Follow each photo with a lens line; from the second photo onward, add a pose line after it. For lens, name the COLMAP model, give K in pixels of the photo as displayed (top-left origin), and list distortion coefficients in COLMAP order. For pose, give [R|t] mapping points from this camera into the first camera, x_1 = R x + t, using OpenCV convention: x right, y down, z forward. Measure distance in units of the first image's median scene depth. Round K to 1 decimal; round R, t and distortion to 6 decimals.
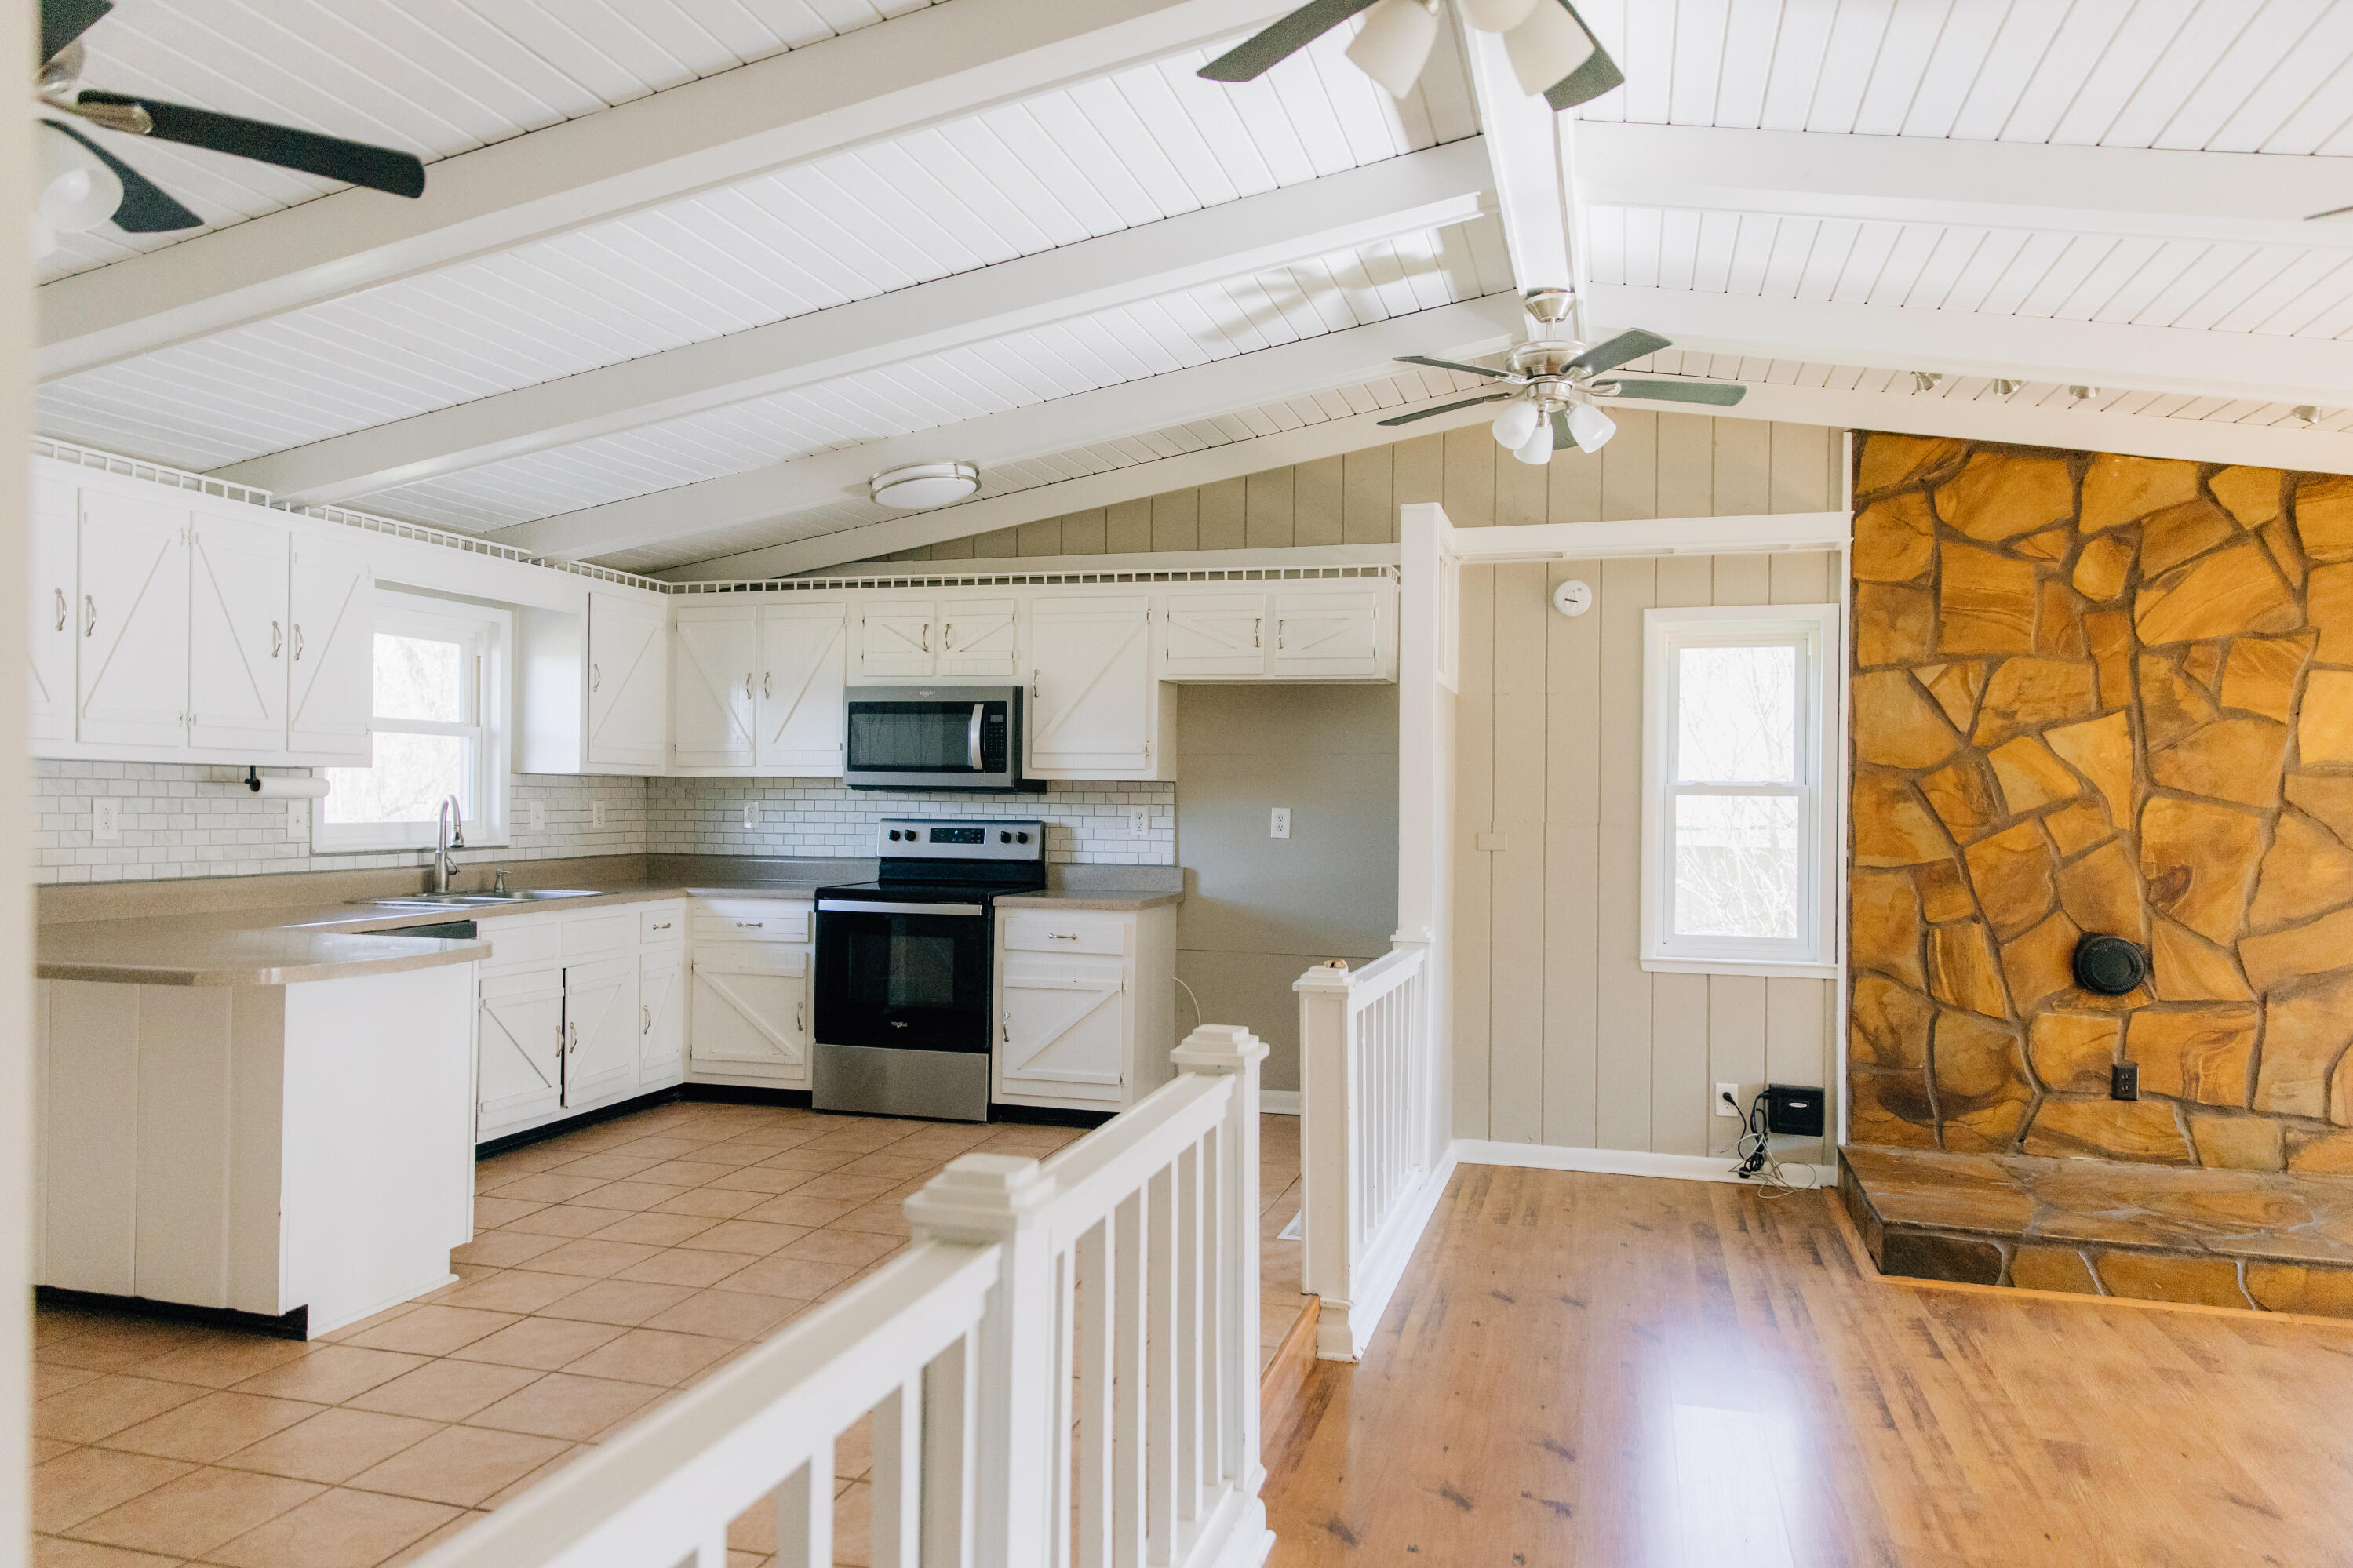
lens RADIAL K [[1543.4, 0, 1176.5], [0, 1543.4, 784.0], [0, 0, 1]] dist [-0.003216, -0.002448]
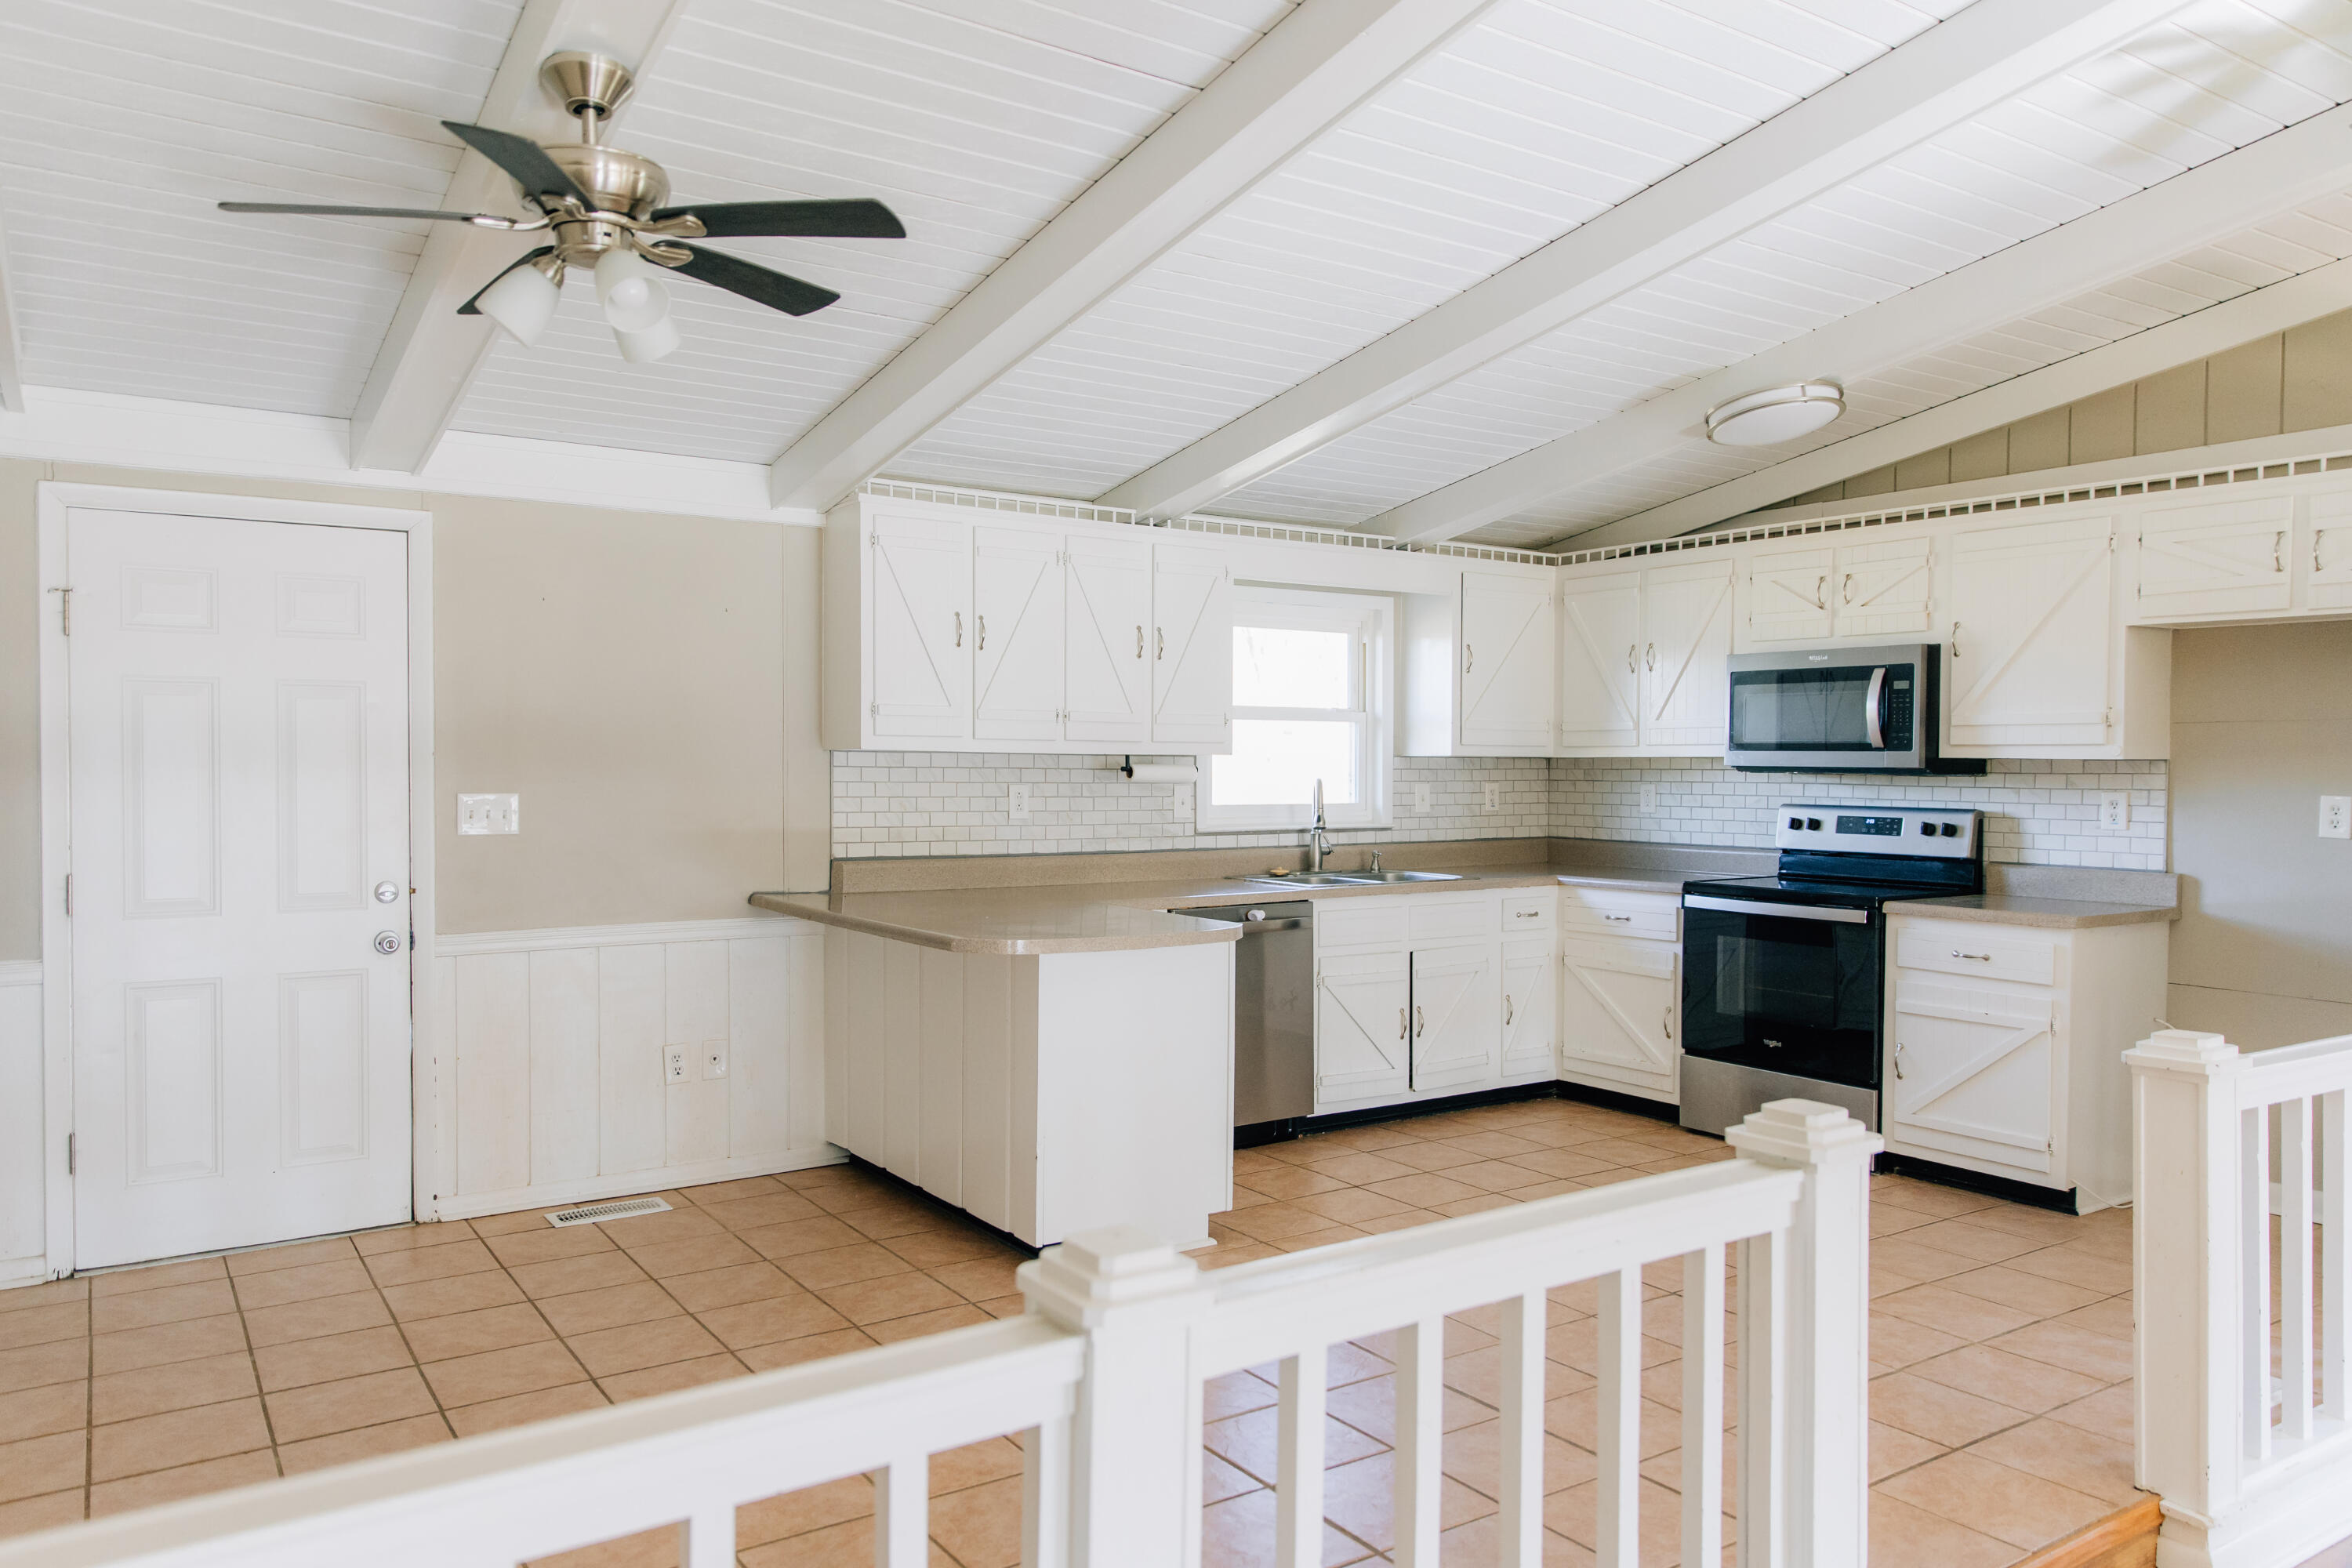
lens RADIAL K [[1591.2, 0, 1176.0], [0, 1591.2, 784.0], [0, 0, 1]] dist [0.008895, -0.000772]
pose [[0.763689, 0.002669, -0.645579, 0.137056], [0.009301, 0.999842, 0.015136, -0.006047], [0.645518, -0.017563, 0.763543, 0.100298]]
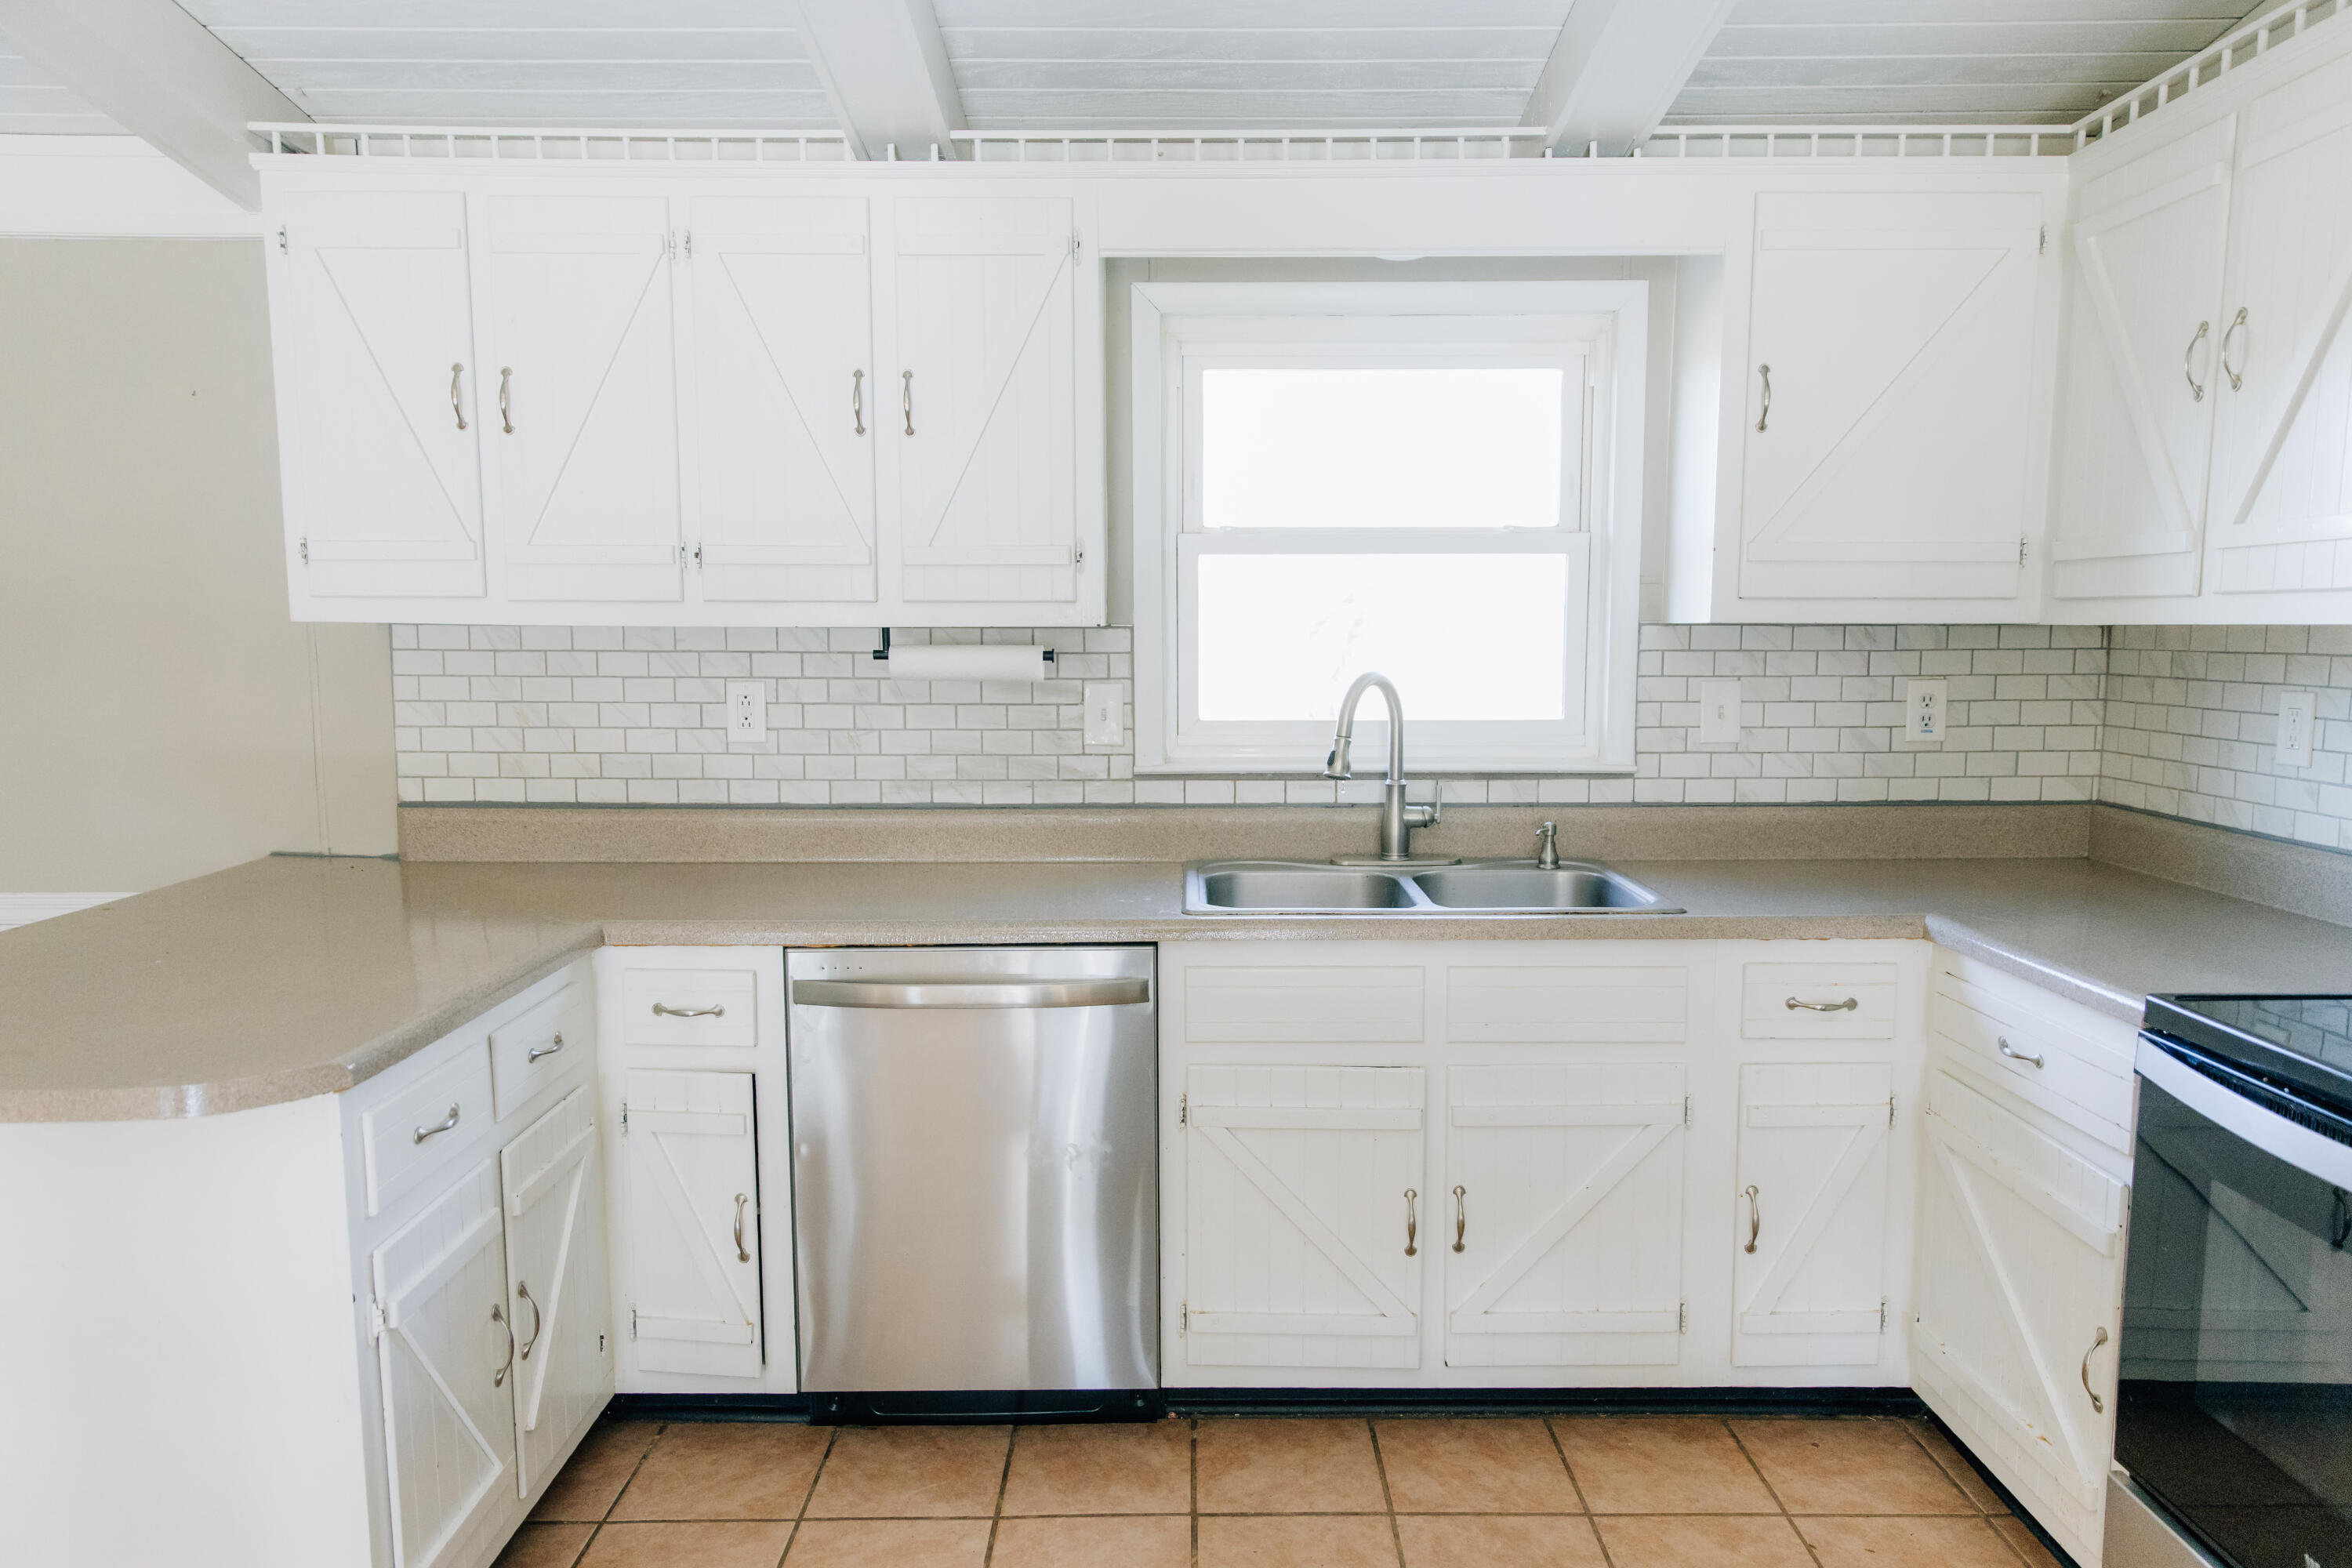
lens RADIAL K [[1592.8, 0, 1184.2], [0, 1592.8, 815.5], [0, 0, 1]] dist [0.000508, -0.001045]
pose [[0.270566, 0.109138, -0.956495, 0.016326], [0.013692, 0.993016, 0.117179, -0.007847], [0.962604, -0.044801, 0.267182, 0.714674]]
